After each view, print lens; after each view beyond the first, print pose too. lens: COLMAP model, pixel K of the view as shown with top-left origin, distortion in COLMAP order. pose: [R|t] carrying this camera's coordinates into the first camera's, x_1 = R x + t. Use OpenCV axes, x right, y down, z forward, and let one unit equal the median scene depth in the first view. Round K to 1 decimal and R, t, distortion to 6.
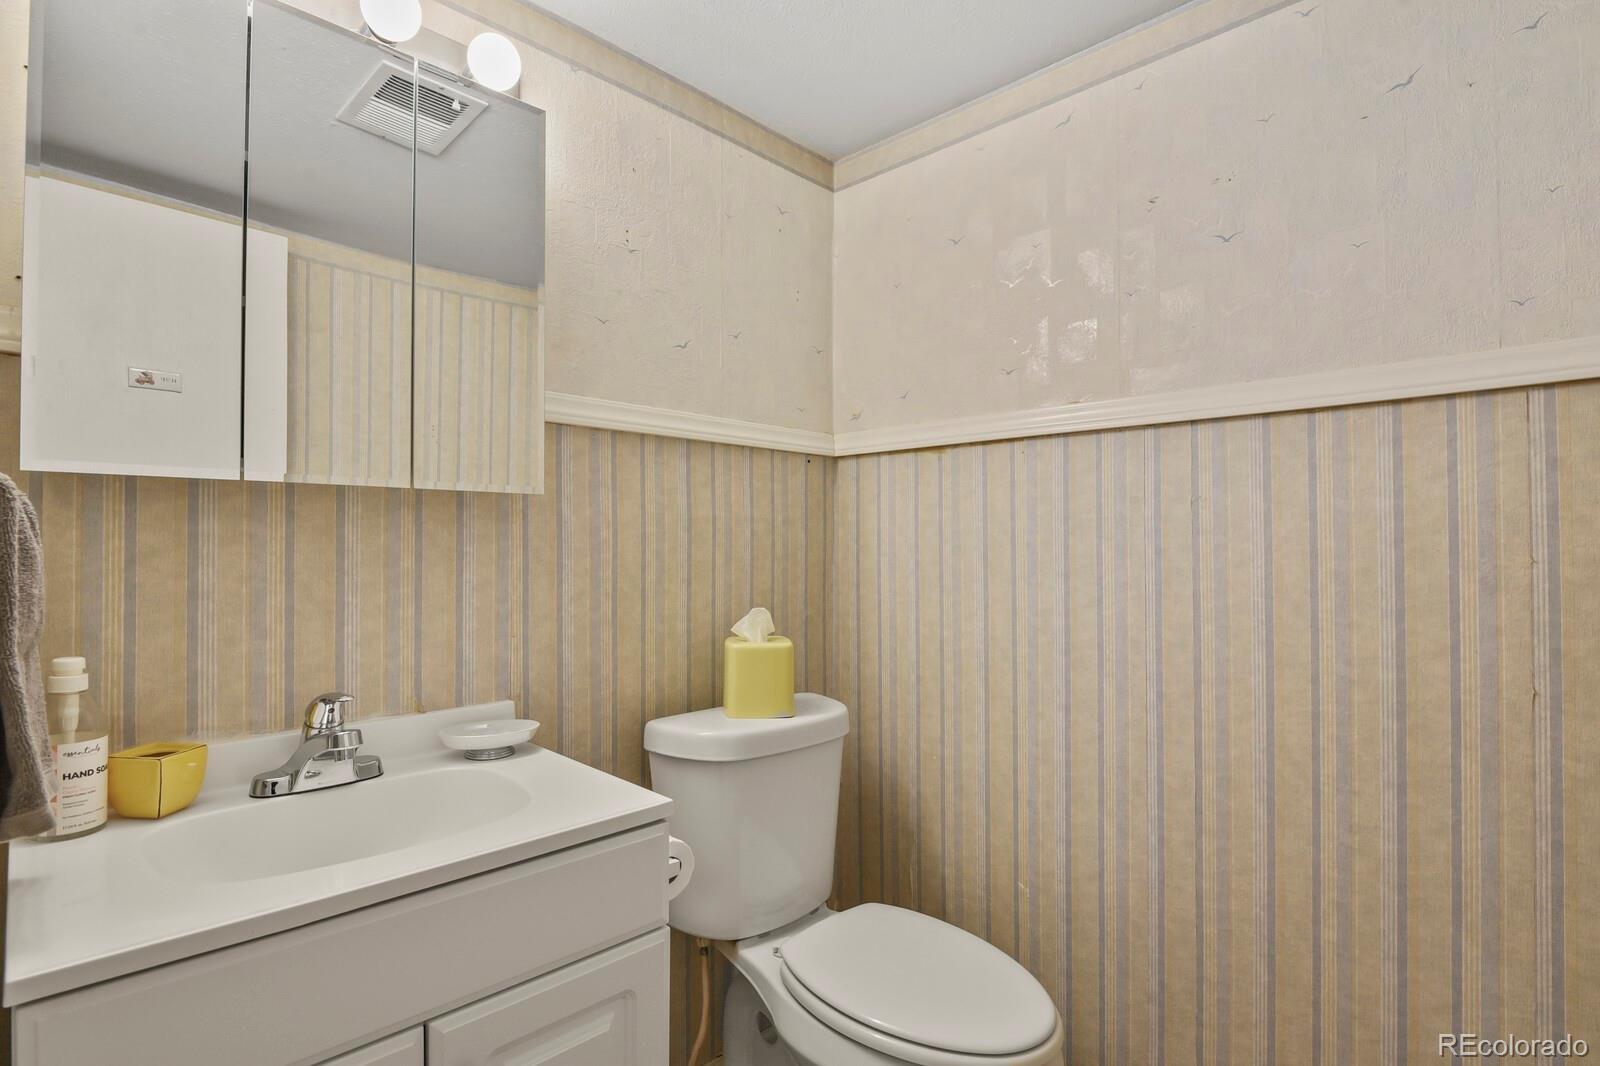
lens RADIAL K [[777.5, 0, 802.2], [0, 777.5, 538.8], [0, 0, 1]] dist [-0.010862, -0.005298]
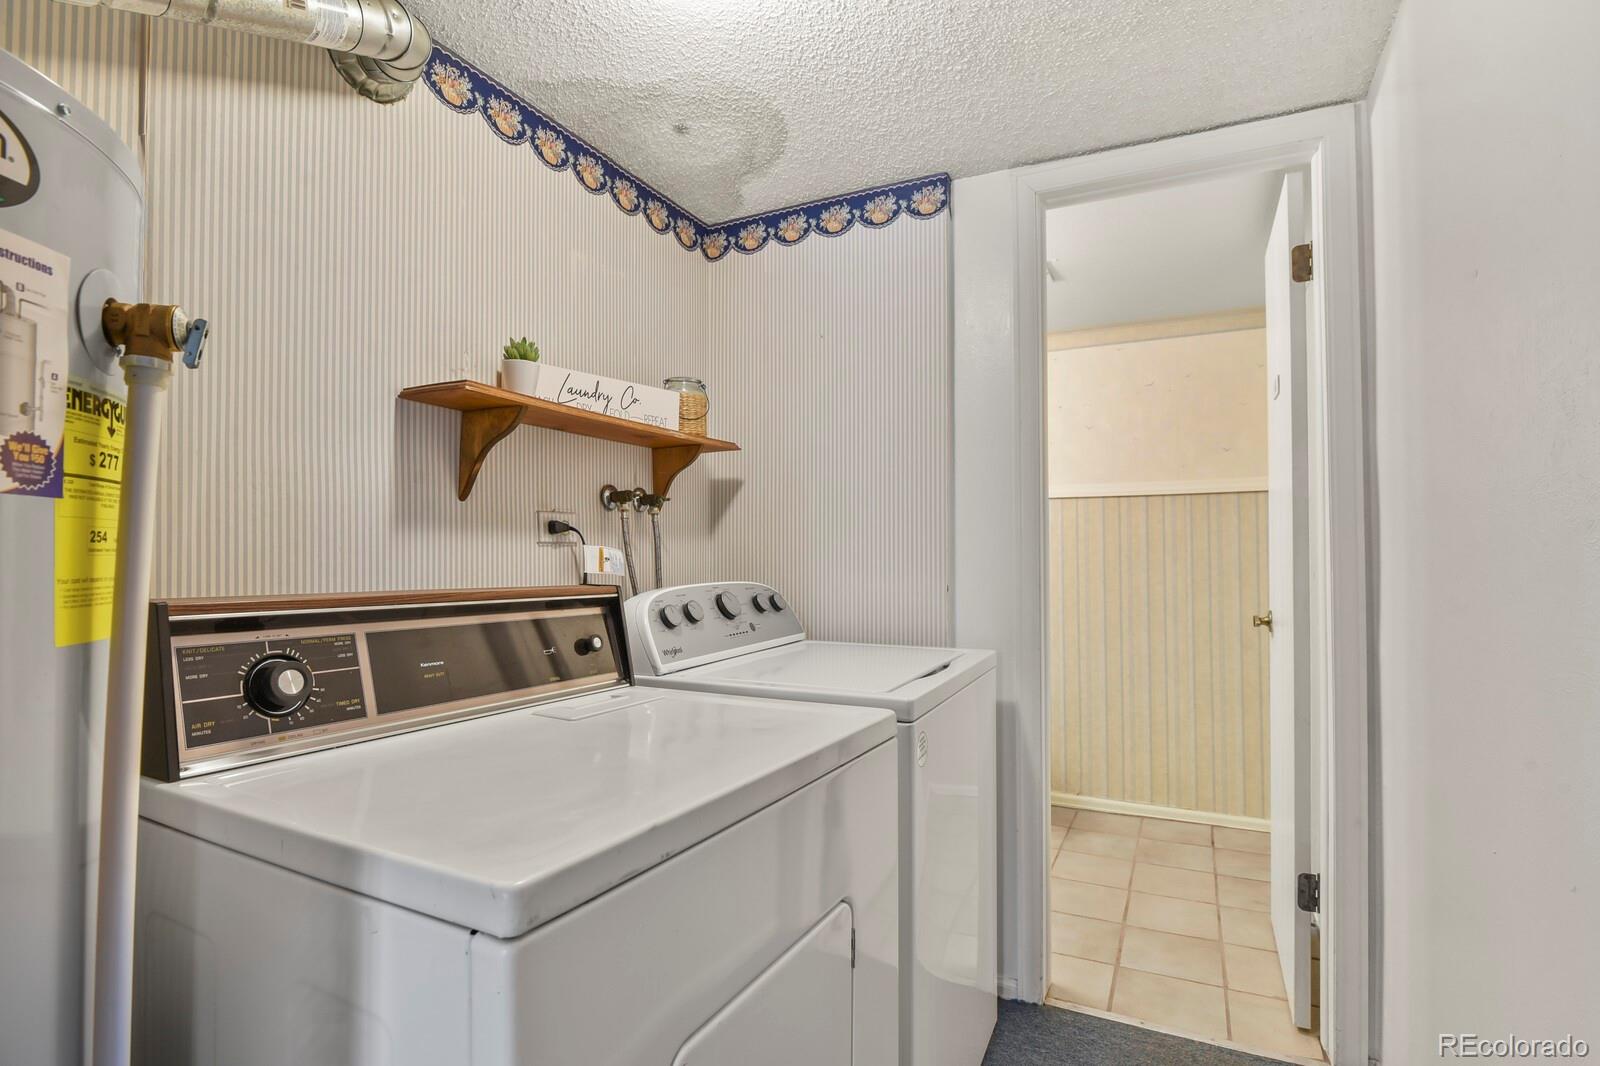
lens RADIAL K [[777.5, 0, 798.2], [0, 777.5, 536.9], [0, 0, 1]] dist [-0.010862, -0.005298]
pose [[0.954376, -0.000522, 0.298606, -1.341537], [0.001592, 0.999993, -0.003338, -0.017124], [-0.298602, 0.003661, 0.954371, -1.378905]]
